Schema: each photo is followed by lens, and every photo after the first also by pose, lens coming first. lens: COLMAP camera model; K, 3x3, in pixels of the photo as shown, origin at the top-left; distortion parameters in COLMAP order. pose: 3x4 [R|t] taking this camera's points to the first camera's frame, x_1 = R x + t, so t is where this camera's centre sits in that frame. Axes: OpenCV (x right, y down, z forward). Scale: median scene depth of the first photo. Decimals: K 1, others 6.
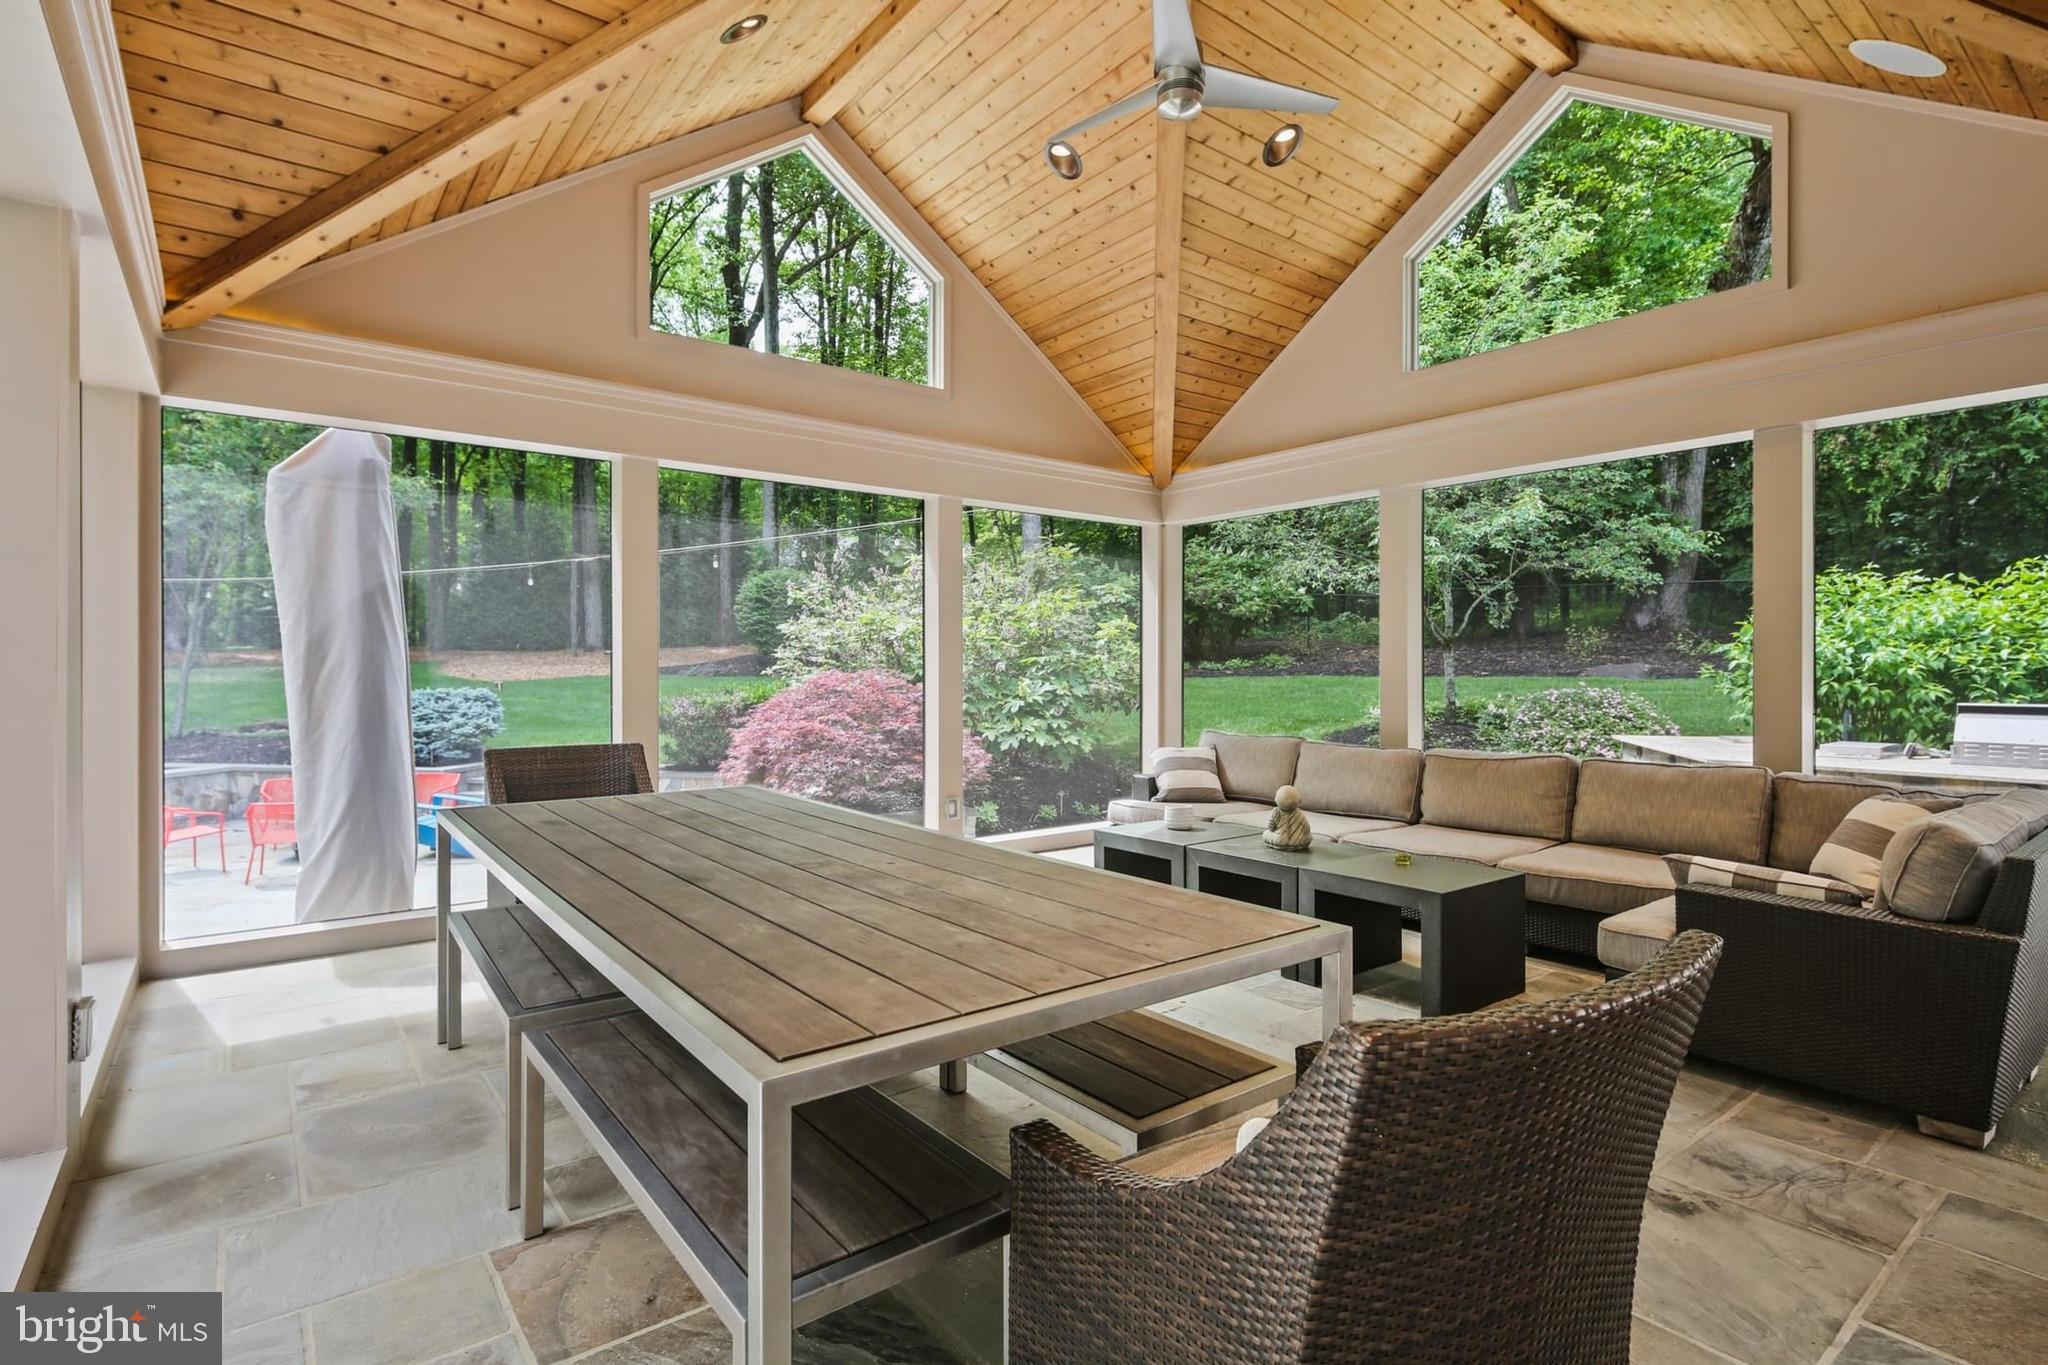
lens RADIAL K [[994.9, 0, 1034.2], [0, 994.9, 676.5], [0, 0, 1]] dist [0.011164, -0.008389]
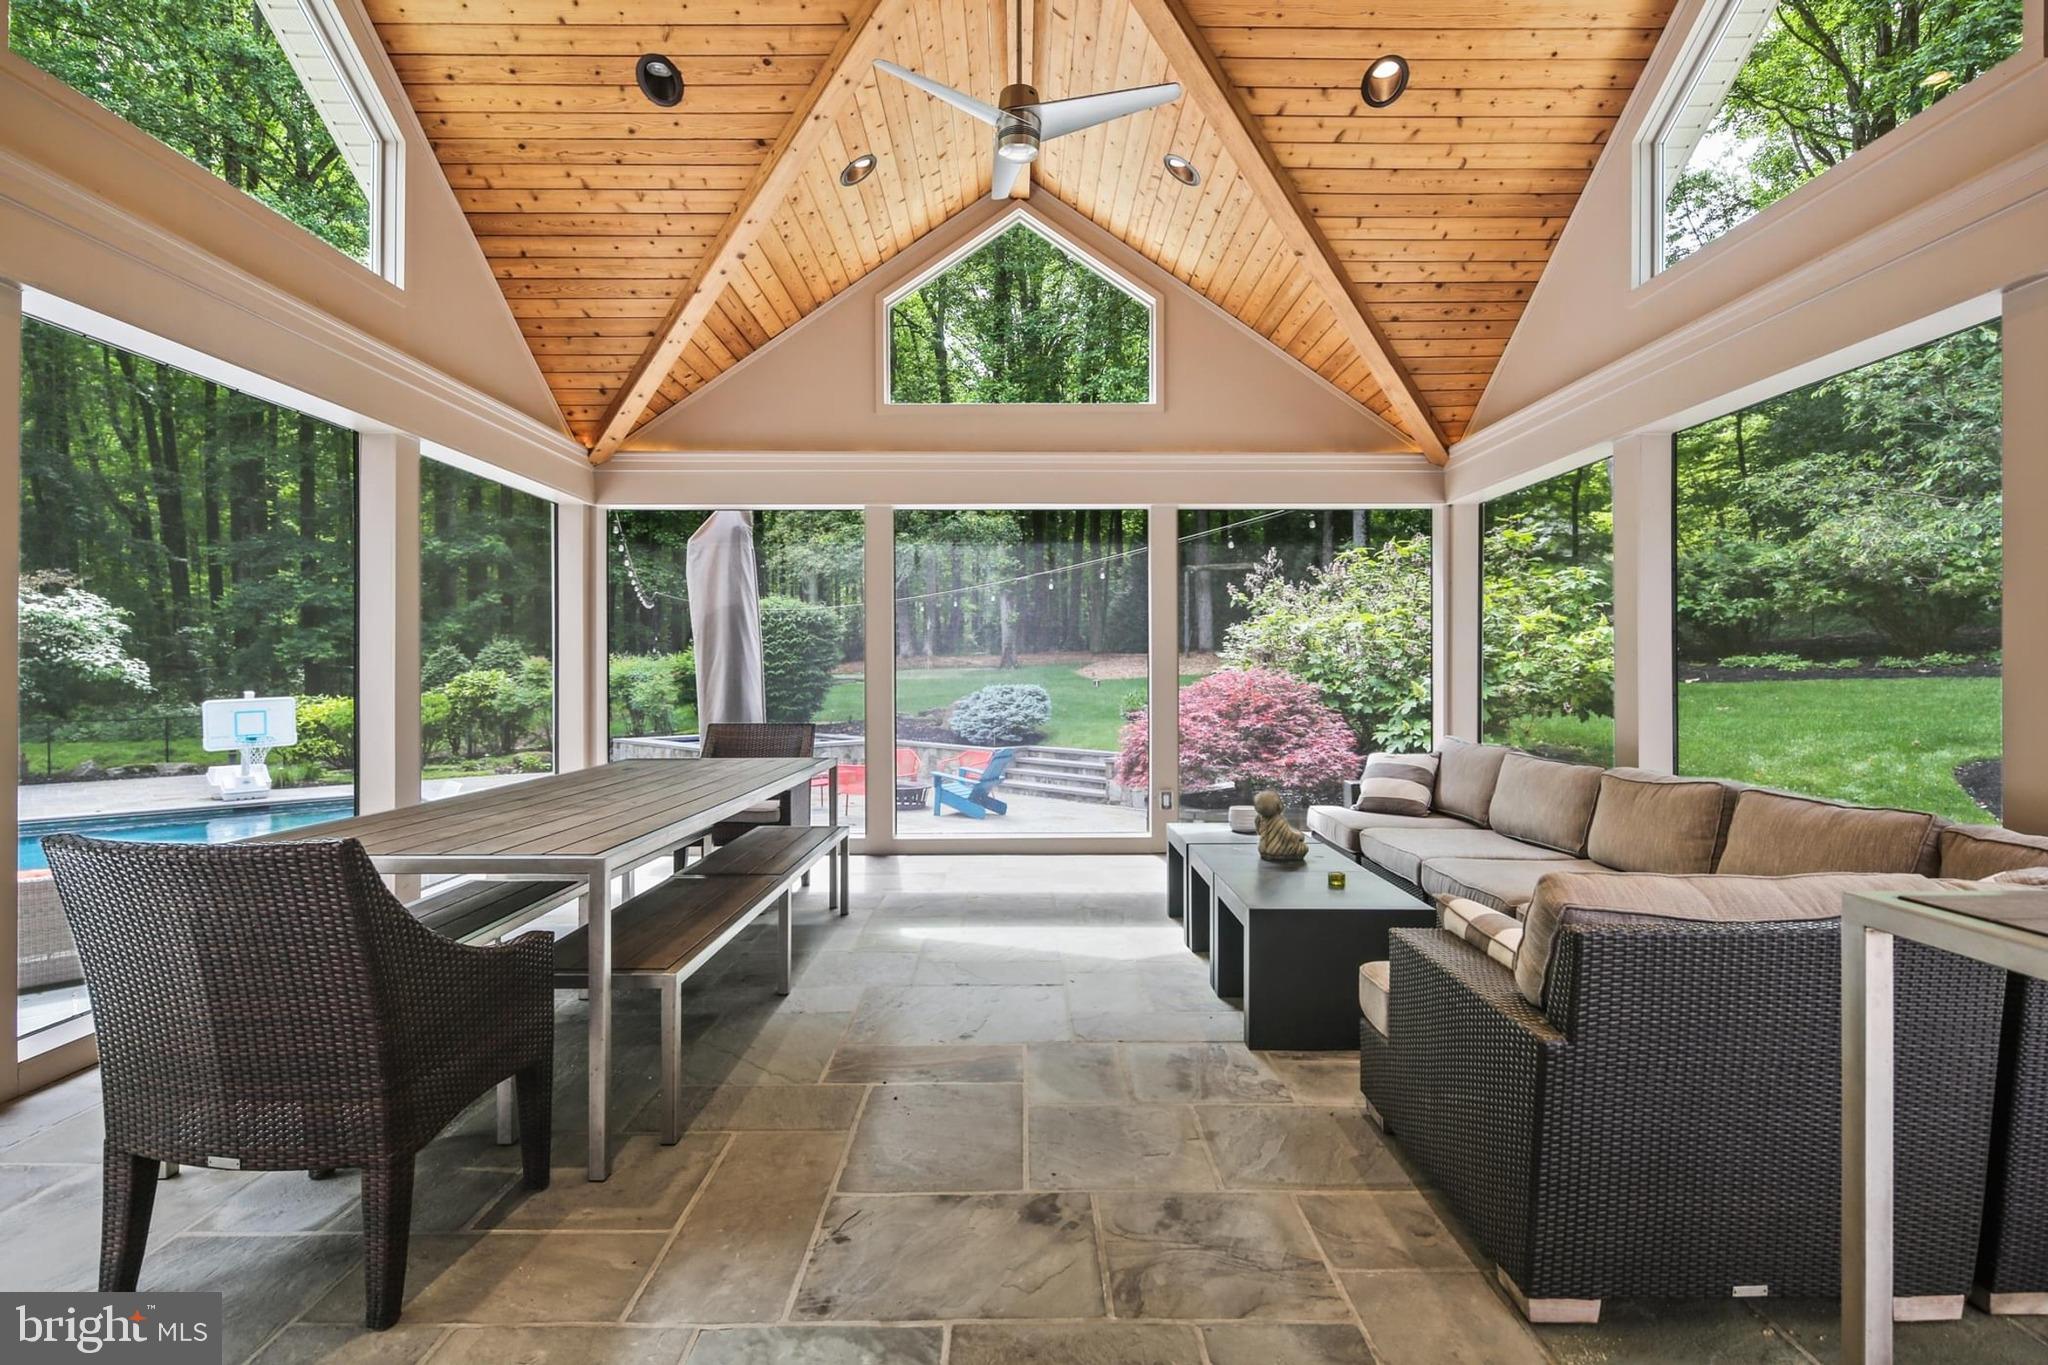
lens RADIAL K [[994.9, 0, 1034.2], [0, 994.9, 676.5], [0, 0, 1]] dist [0.011164, -0.008389]
pose [[0.791395, 0.002571, -0.611300, 0.453553], [-0.002437, 0.999996, 0.001050, 0.000972], [0.611300, 0.000659, 0.791399, 0.081884]]
